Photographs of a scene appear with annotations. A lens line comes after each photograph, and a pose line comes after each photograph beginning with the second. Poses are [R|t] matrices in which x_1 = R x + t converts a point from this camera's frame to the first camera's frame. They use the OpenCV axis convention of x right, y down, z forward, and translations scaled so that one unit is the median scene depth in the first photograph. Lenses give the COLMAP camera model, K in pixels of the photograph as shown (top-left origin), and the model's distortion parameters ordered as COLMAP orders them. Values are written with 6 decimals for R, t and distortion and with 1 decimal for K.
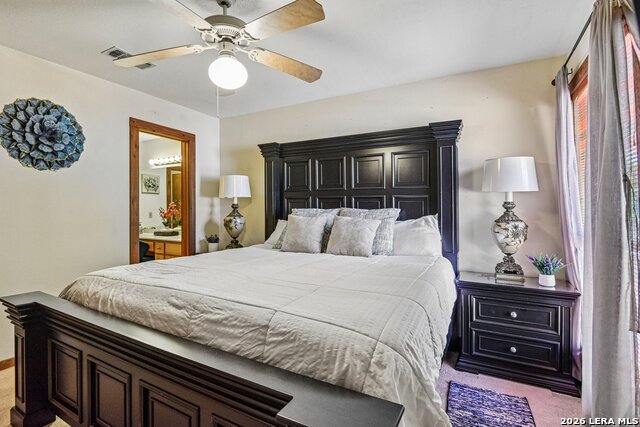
lens RADIAL K [[306.1, 0, 320.0], [0, 306.1, 213.5], [0, 0, 1]] dist [-0.016684, -0.000096]
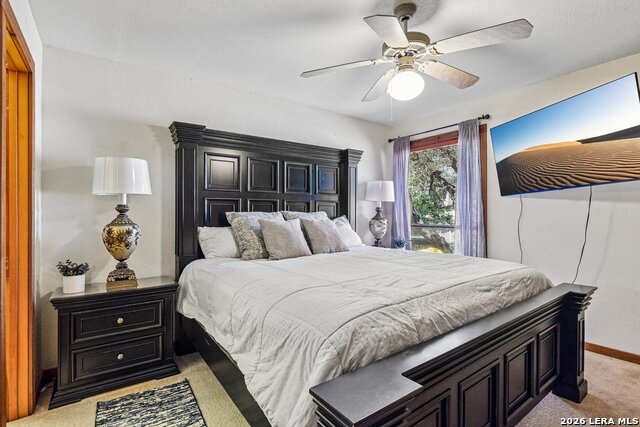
lens RADIAL K [[306.1, 0, 320.0], [0, 306.1, 213.5], [0, 0, 1]] dist [-0.016684, -0.000096]
pose [[0.432414, -0.006193, 0.901654, -0.779347], [0.015734, 0.999876, -0.000678, -0.007644], [-0.901538, 0.014480, 0.432458, 0.445452]]
